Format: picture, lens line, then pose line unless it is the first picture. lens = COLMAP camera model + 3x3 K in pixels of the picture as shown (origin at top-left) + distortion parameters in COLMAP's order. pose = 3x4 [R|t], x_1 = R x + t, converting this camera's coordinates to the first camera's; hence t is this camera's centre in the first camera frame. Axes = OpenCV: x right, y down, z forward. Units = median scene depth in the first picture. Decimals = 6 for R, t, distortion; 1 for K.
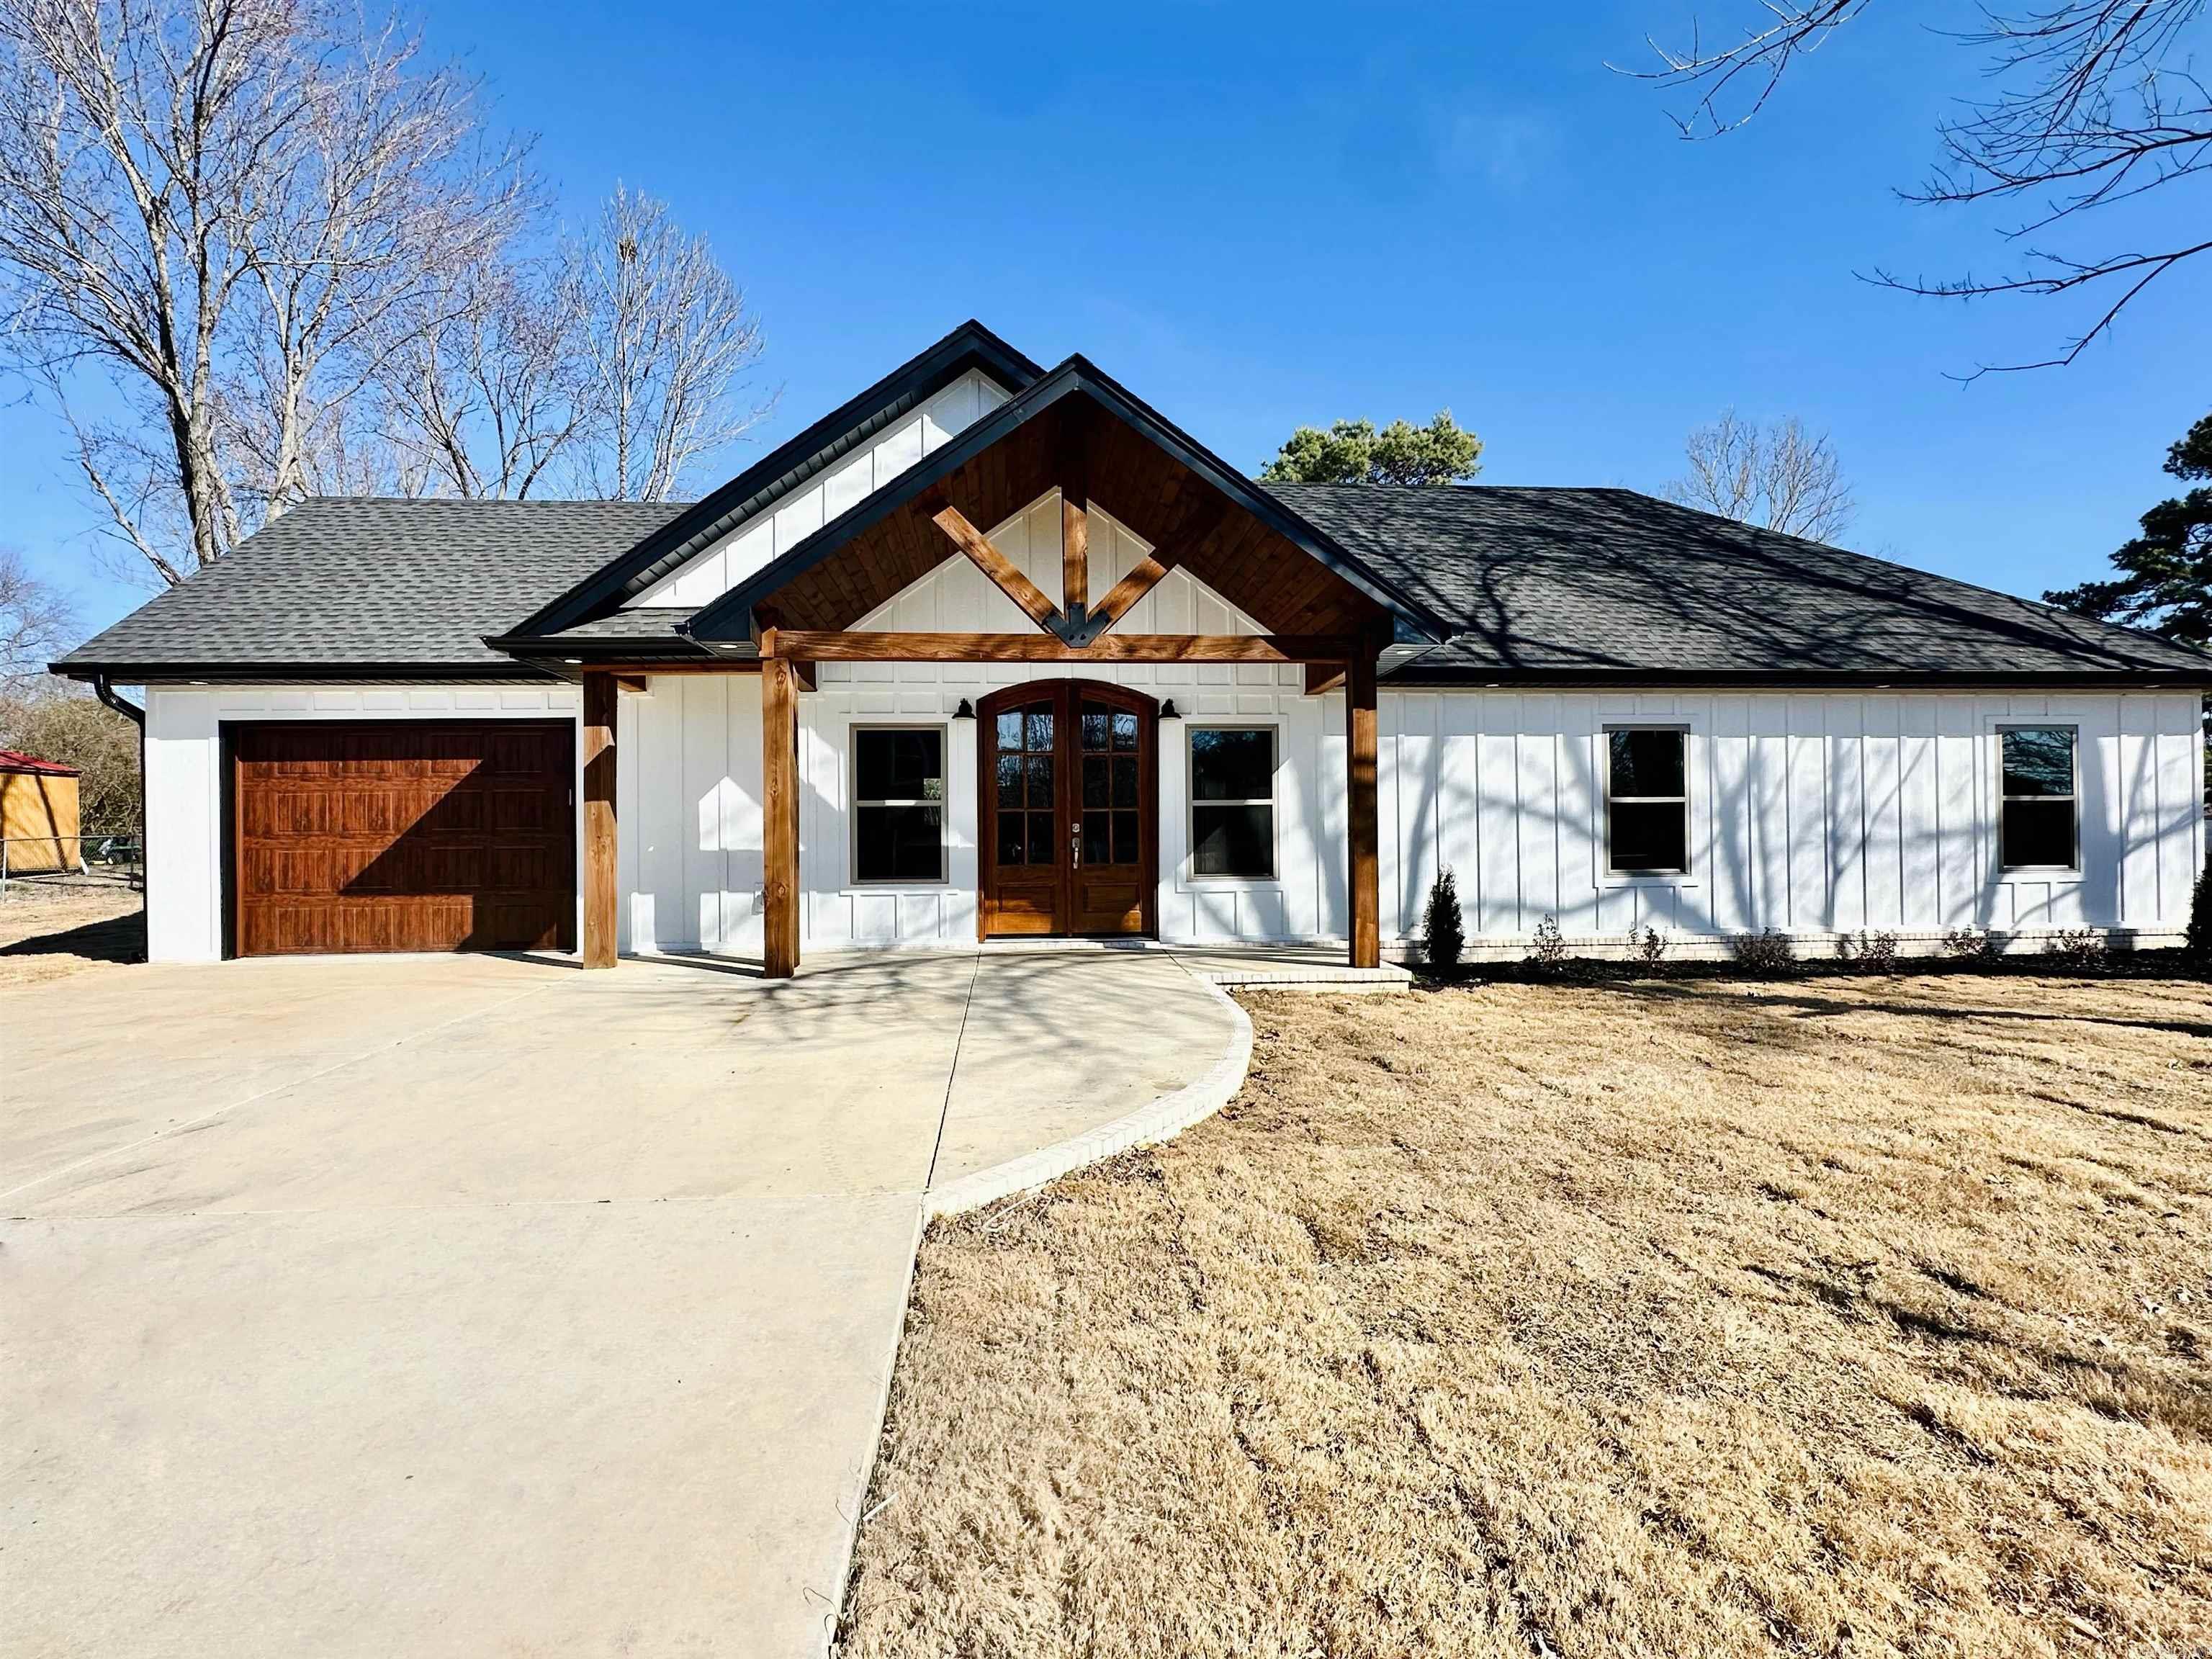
lens RADIAL K [[1110.7, 0, 1099.4], [0, 1110.7, 825.9], [0, 0, 1]] dist [-0.001175, -0.000926]
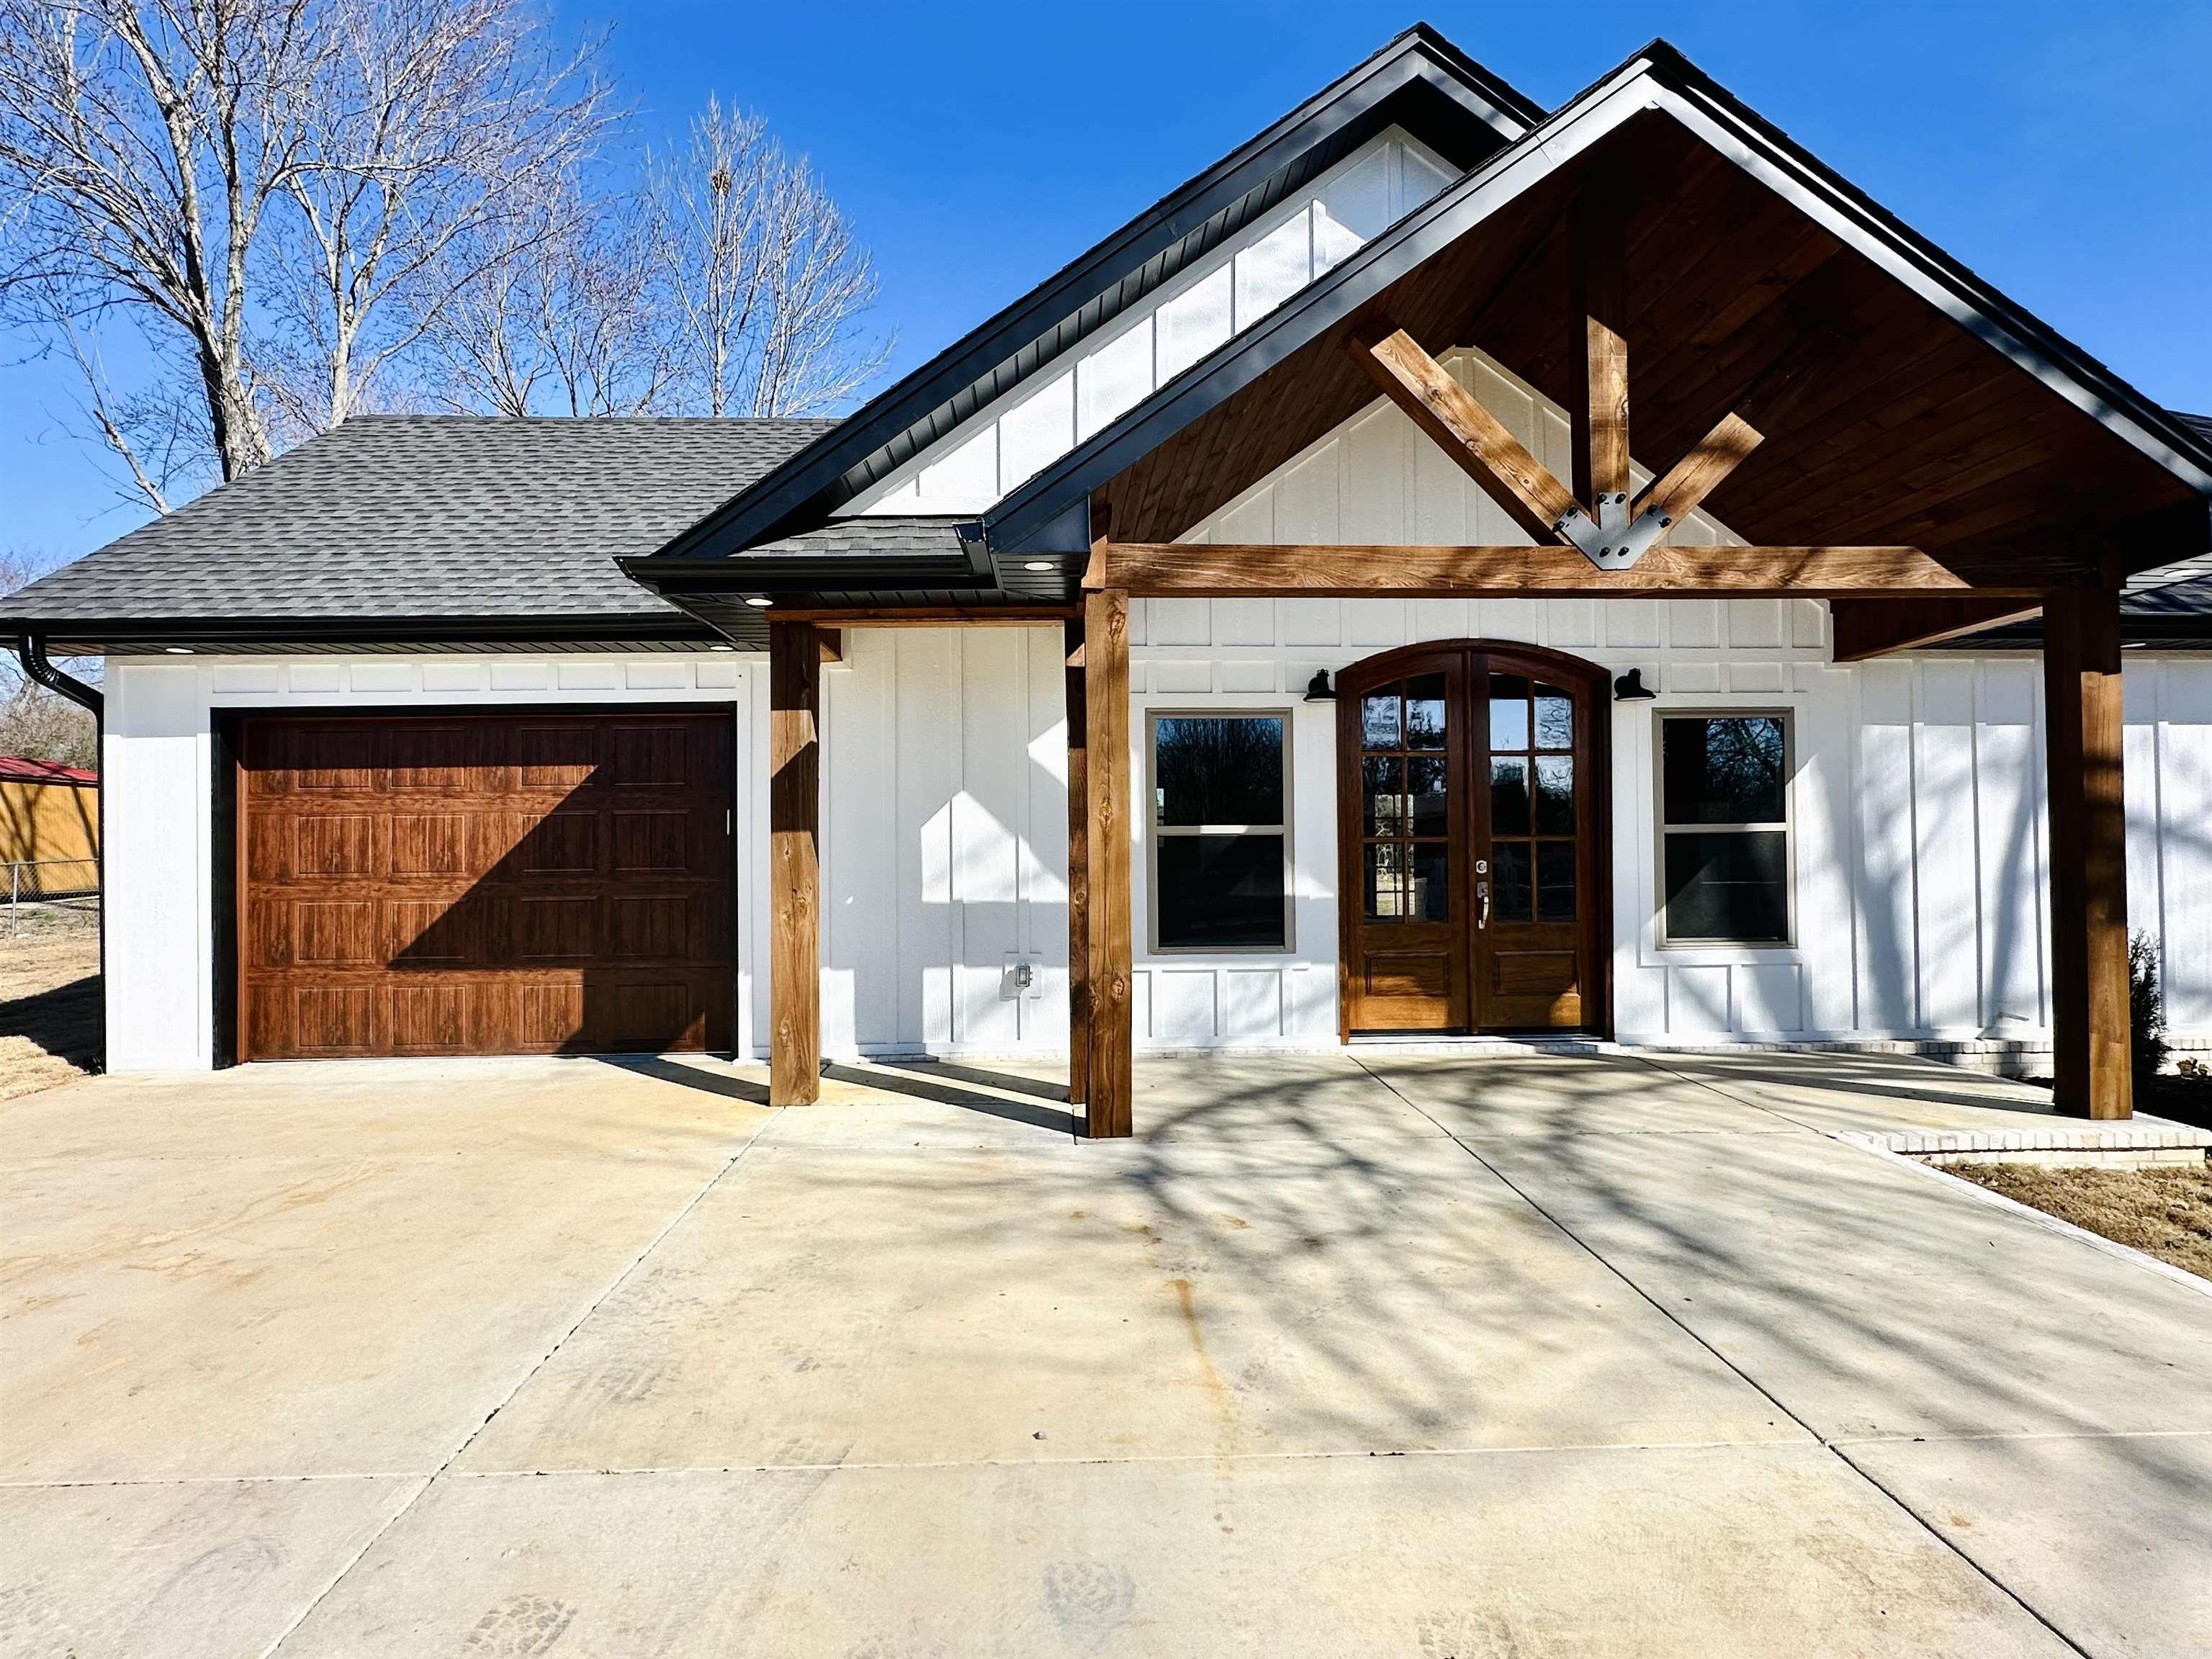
lens RADIAL K [[1110.7, 0, 1101.1], [0, 1110.7, 827.9], [0, 0, 1]] dist [-0.001175, -0.000926]
pose [[0.999110, -0.001371, -0.042152, -0.227120], [0.001125, 0.999982, -0.005859, -0.018318], [0.042159, 0.005807, 0.999094, 0.349879]]
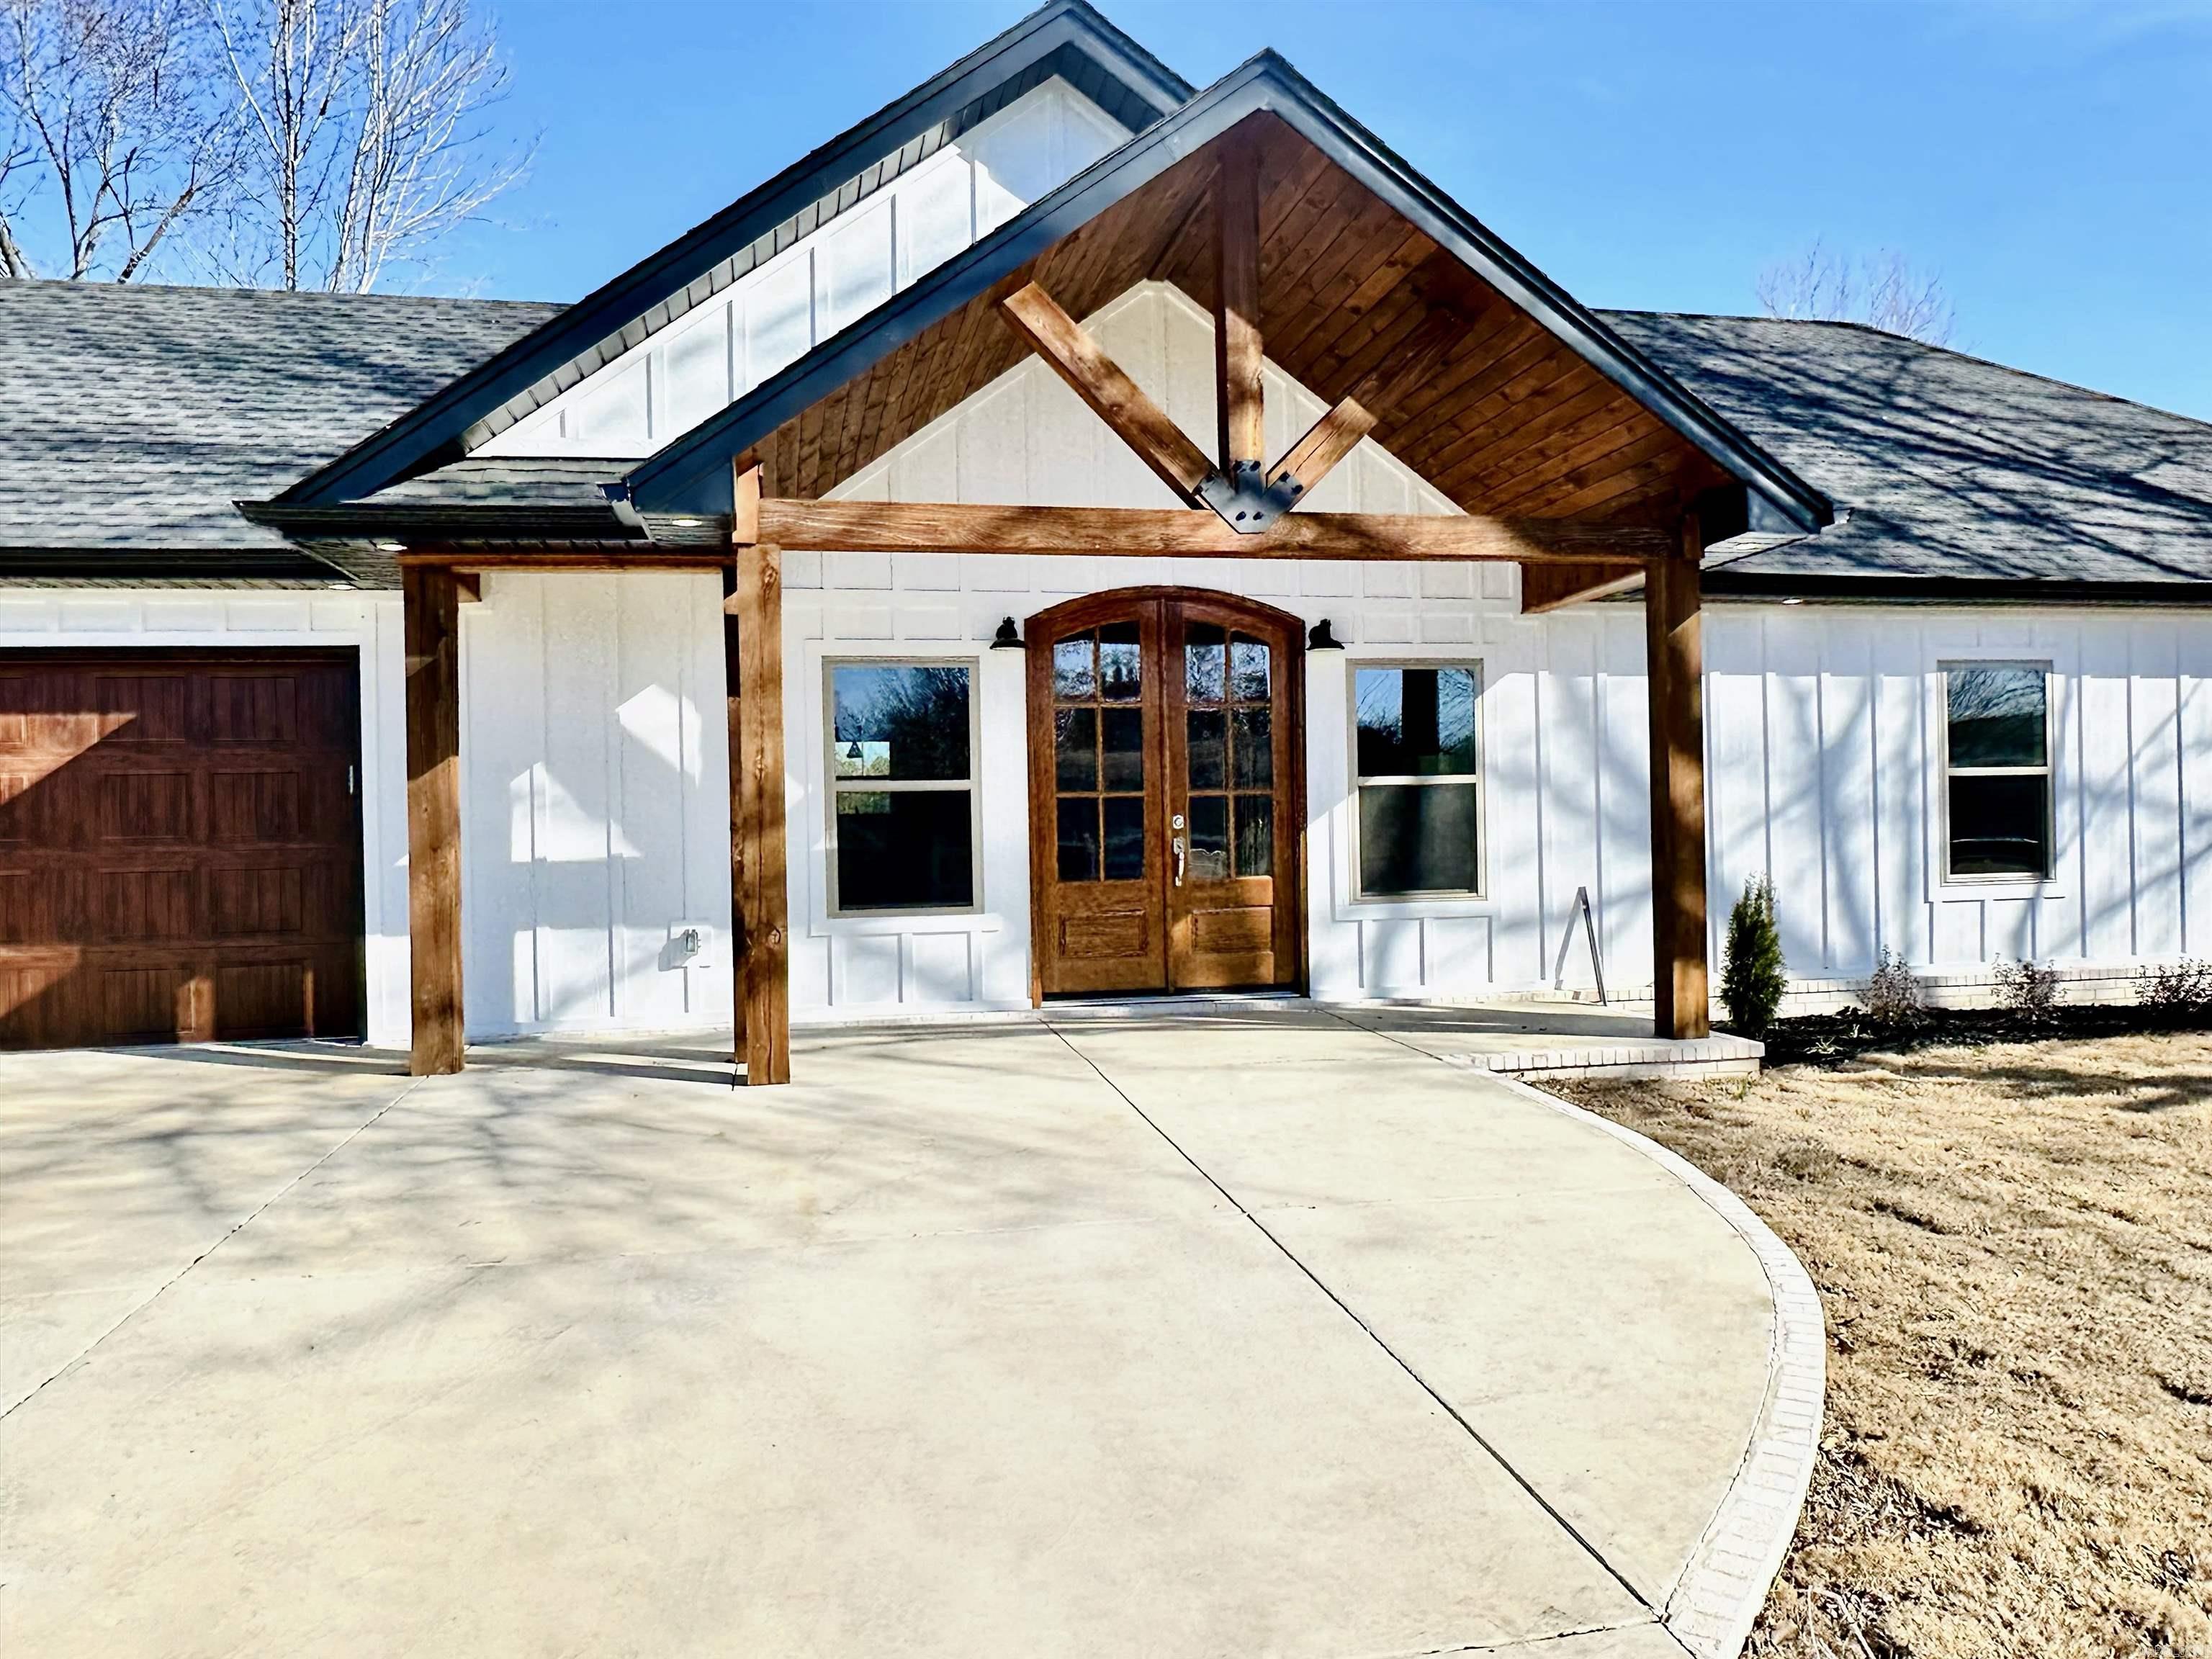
lens RADIAL K [[1543.2, 0, 1095.2], [0, 1543.2, 817.5], [0, 0, 1]] dist [0.020975, -0.039628]
pose [[0.993723, -0.010088, 0.111415, -0.173406], [0.009167, 0.999919, 0.008780, -0.009273], [-0.111494, -0.007703, 0.993735, 0.134409]]
